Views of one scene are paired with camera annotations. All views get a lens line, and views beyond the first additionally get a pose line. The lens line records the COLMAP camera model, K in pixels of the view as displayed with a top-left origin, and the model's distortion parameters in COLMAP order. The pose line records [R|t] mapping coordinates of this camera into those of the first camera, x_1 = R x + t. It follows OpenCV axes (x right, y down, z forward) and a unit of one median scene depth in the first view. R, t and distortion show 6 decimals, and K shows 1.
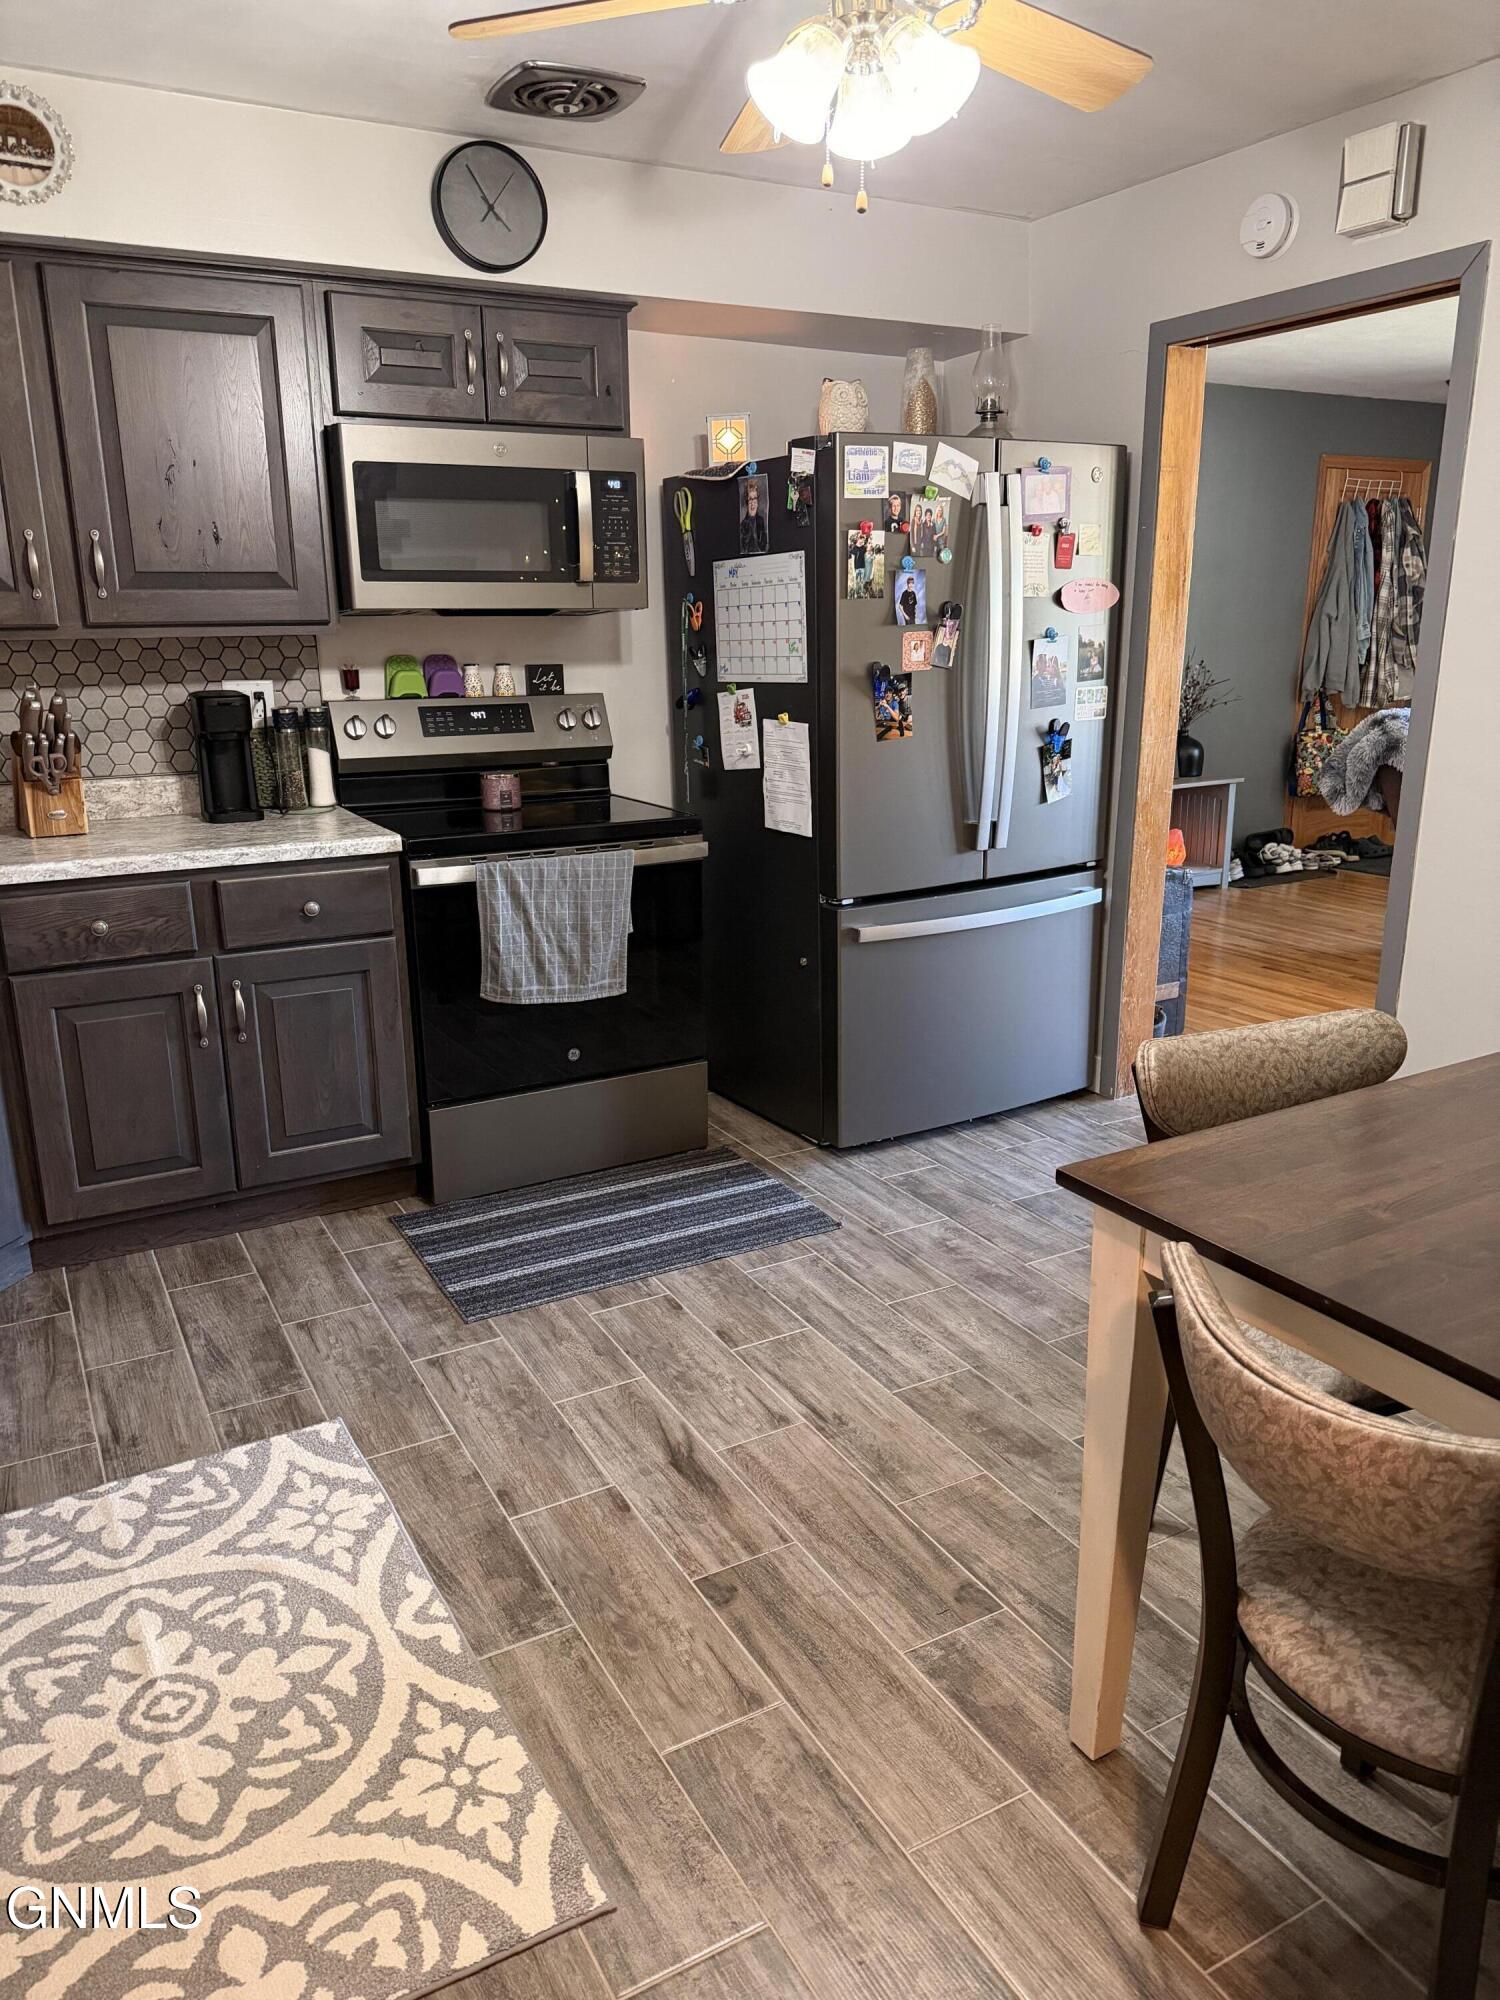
lens RADIAL K [[1388.7, 0, 749.5], [0, 1388.7, 997.9], [0, 0, 1]] dist [0.096426, -0.136234]
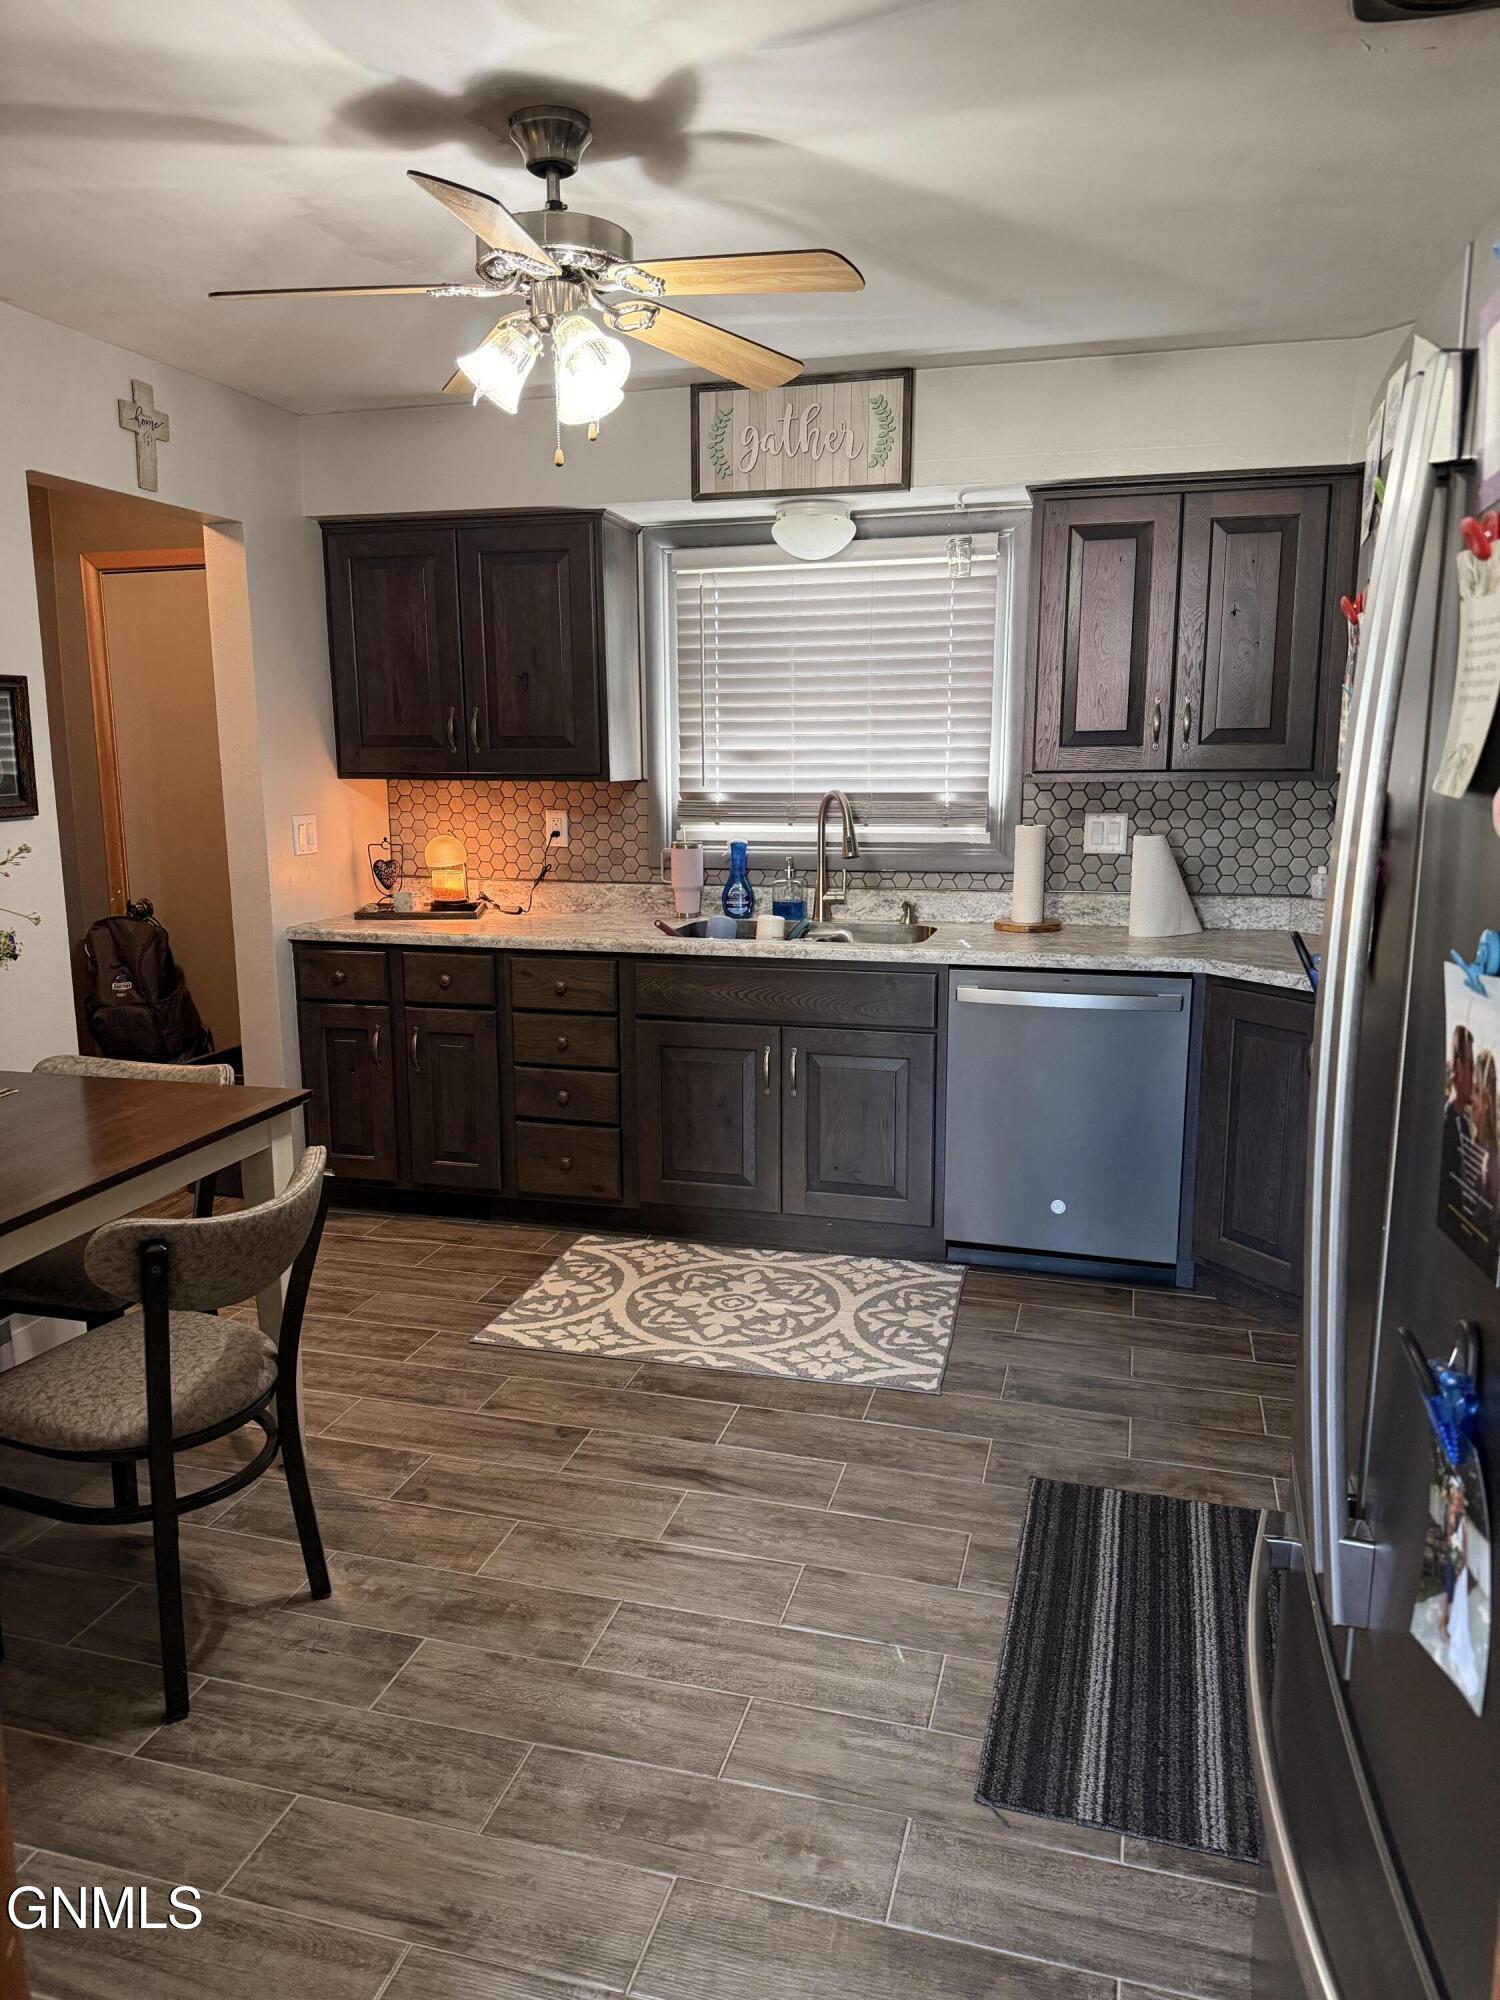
lens RADIAL K [[1388.7, 0, 749.5], [0, 1388.7, 997.9], [0, 0, 1]] dist [0.096426, -0.136234]
pose [[-0.700650, 0.138490, -0.699935, 0.800501], [-0.182708, 0.913450, 0.363630, -0.549634], [0.689715, 0.382661, -0.614706, 1.846632]]
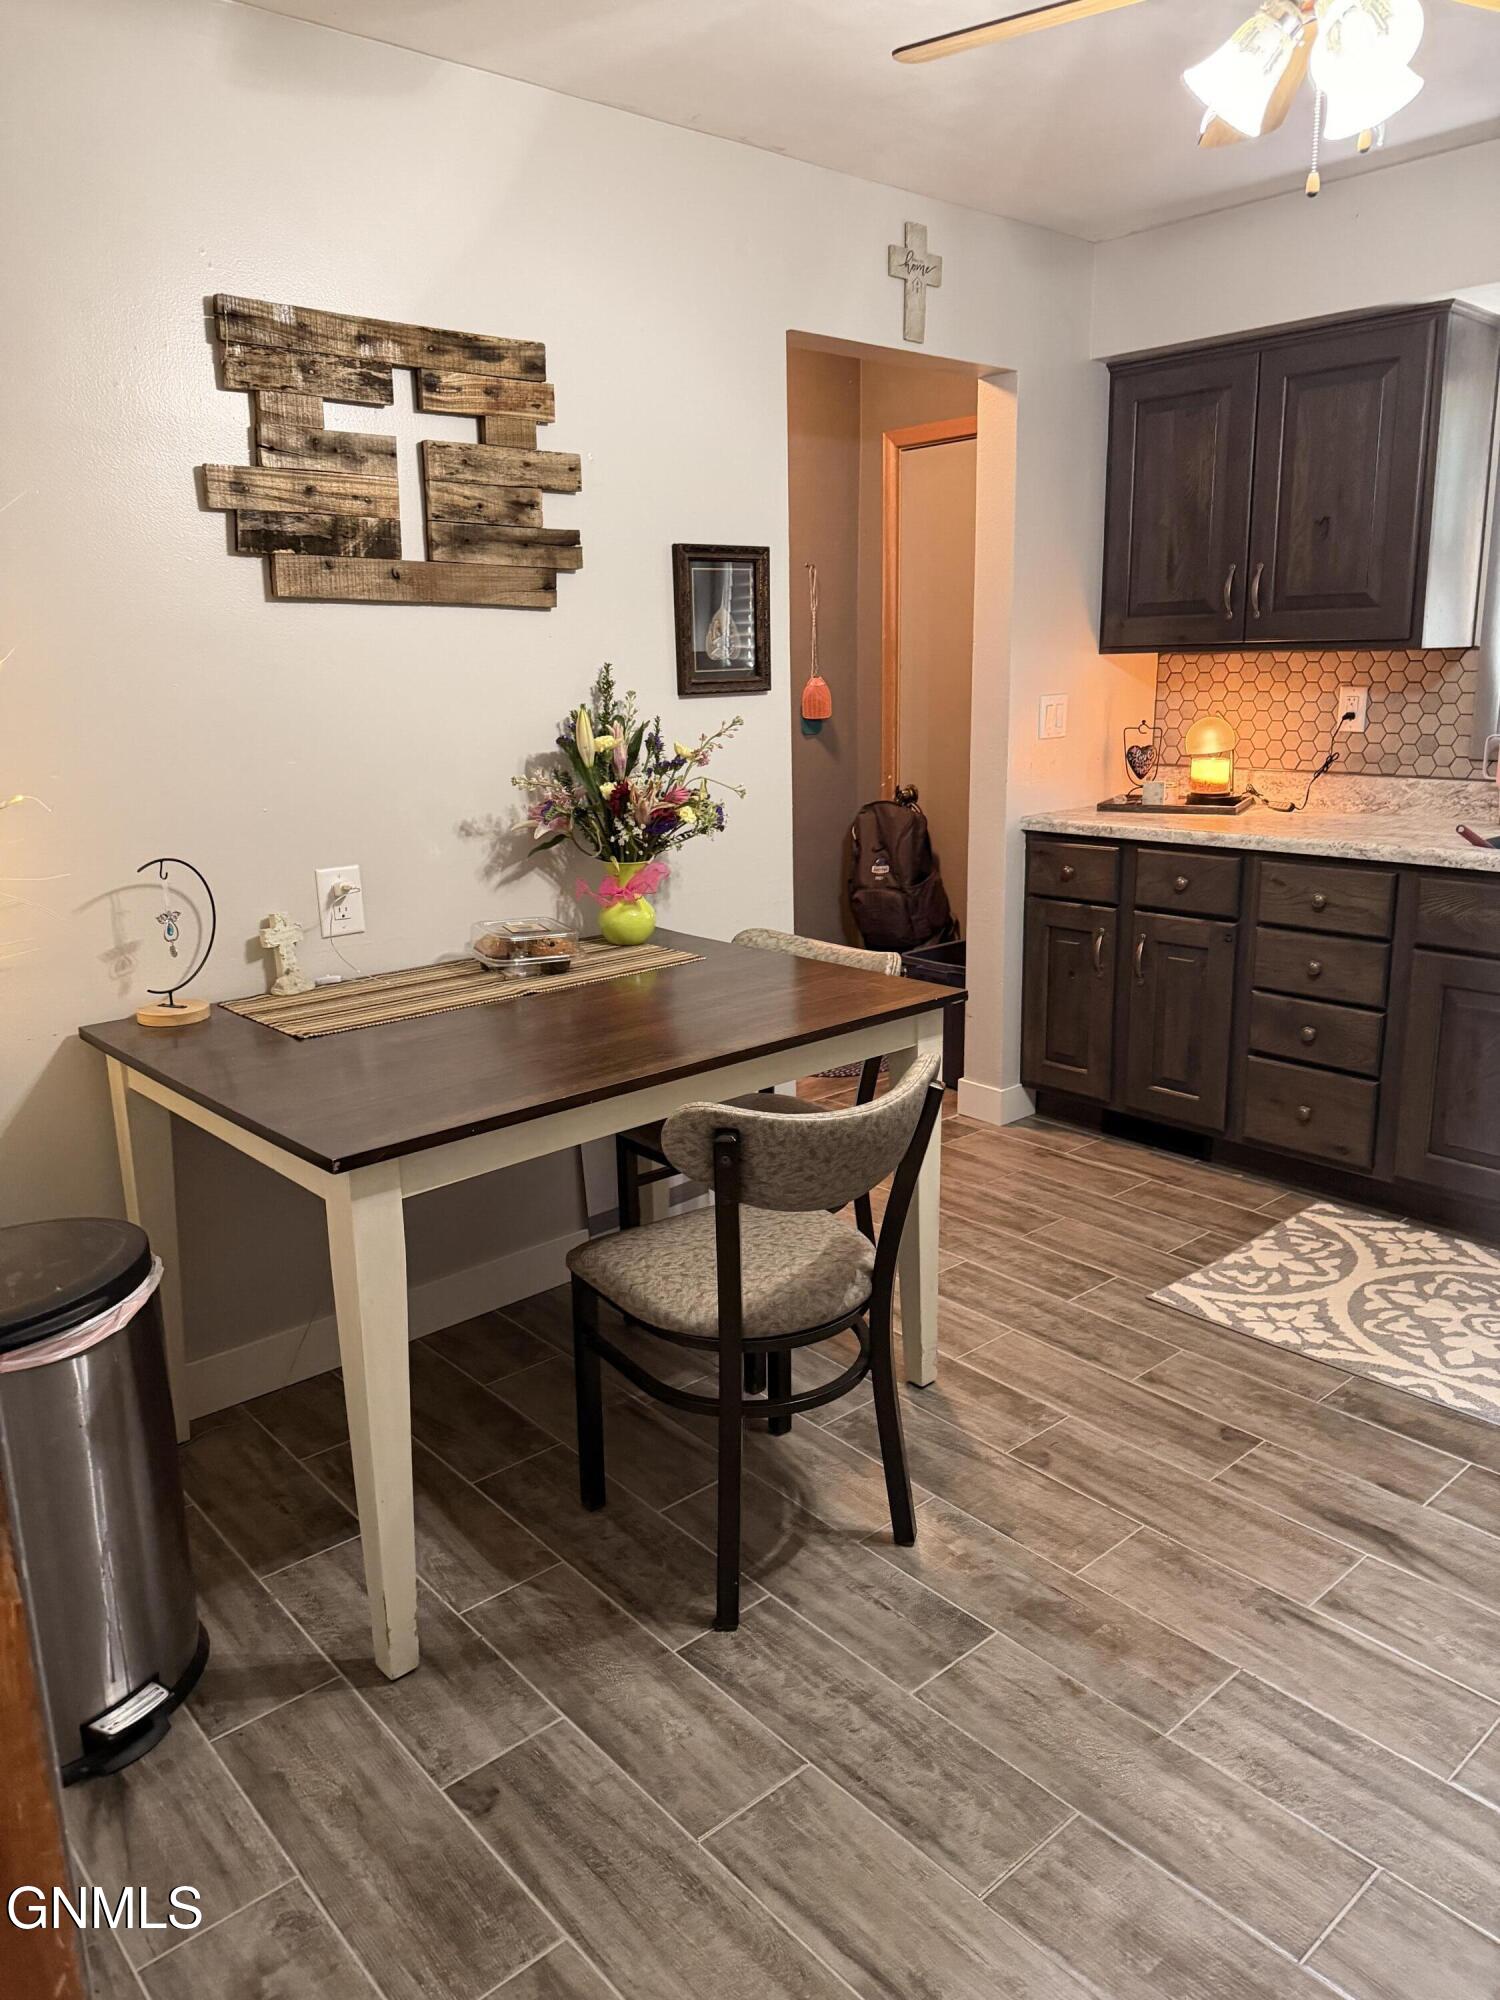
lens RADIAL K [[1399.7, 0, 754.0], [0, 1399.7, 991.2], [0, 0, 1]] dist [0.168395, -0.330729]
pose [[-0.976040, 0.078810, -0.202817, 0.597726], [-0.029387, 0.875819, 0.481745, -0.488302], [0.215597, 0.476163, -0.852518, 1.770119]]
